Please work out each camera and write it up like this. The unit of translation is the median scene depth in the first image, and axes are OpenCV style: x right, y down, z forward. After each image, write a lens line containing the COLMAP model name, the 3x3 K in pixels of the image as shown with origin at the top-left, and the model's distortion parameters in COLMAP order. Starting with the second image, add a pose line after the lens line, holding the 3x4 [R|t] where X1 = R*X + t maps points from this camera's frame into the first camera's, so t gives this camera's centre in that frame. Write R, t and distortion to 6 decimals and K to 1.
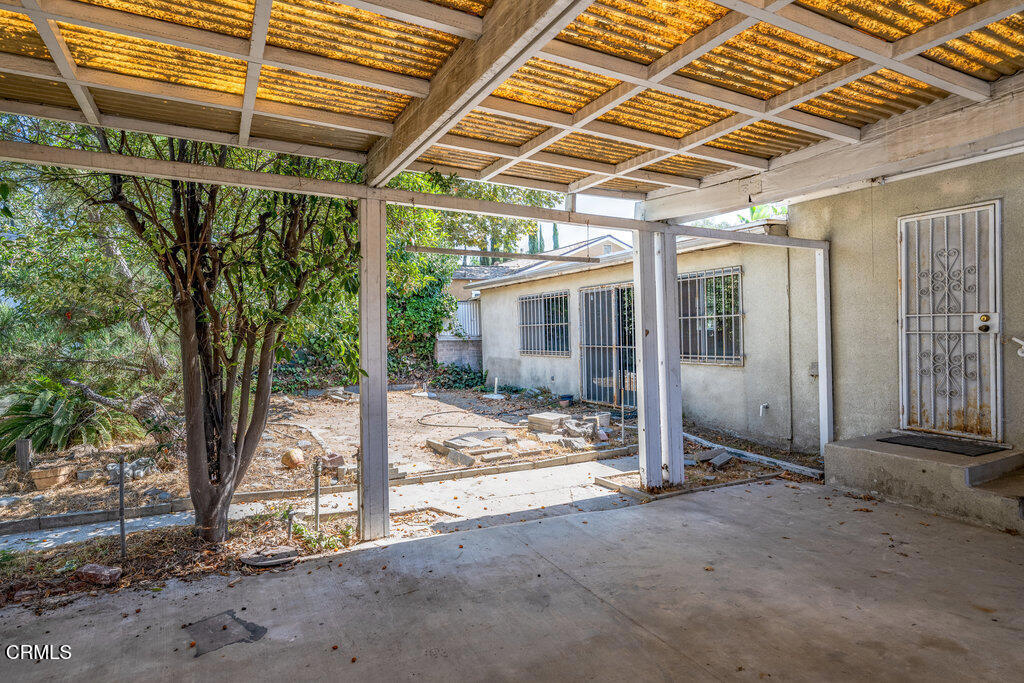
lens RADIAL K [[556.5, 0, 508.3], [0, 556.5, 338.2], [0, 0, 1]] dist [0.001762, 0.000446]
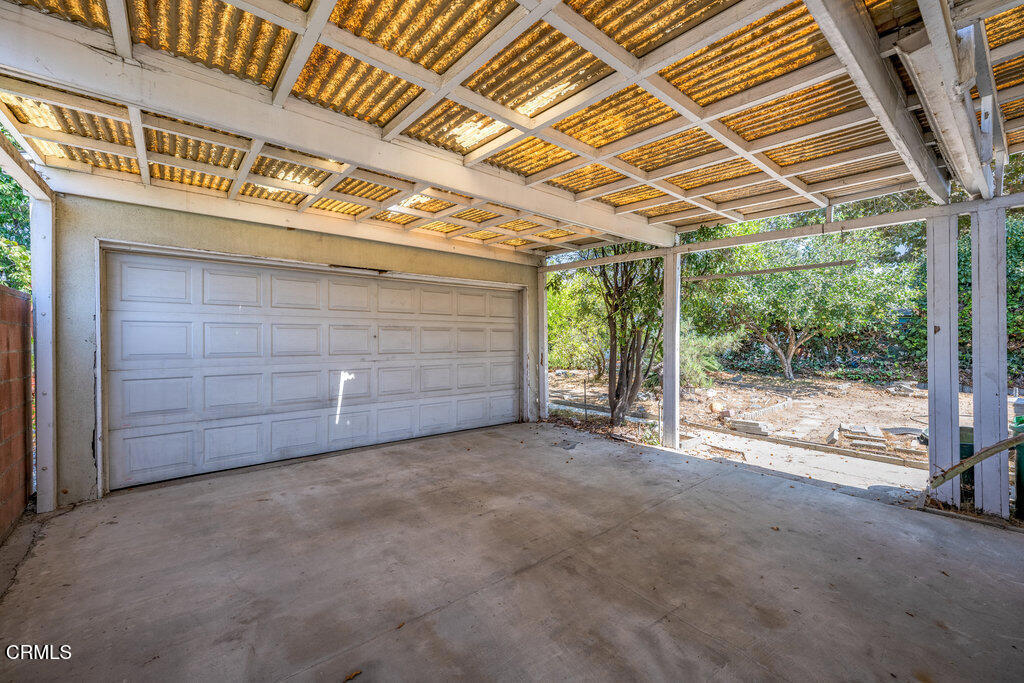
lens RADIAL K [[423.2, 0, 509.6], [0, 423.2, 336.0], [0, 0, 1]] dist [0.000186, 0.000015]
pose [[0.216025, 0.010431, -0.976332, 1.026847], [-0.007306, 0.999932, 0.009067, -0.001363], [0.976360, 0.005174, 0.216087, 0.227954]]
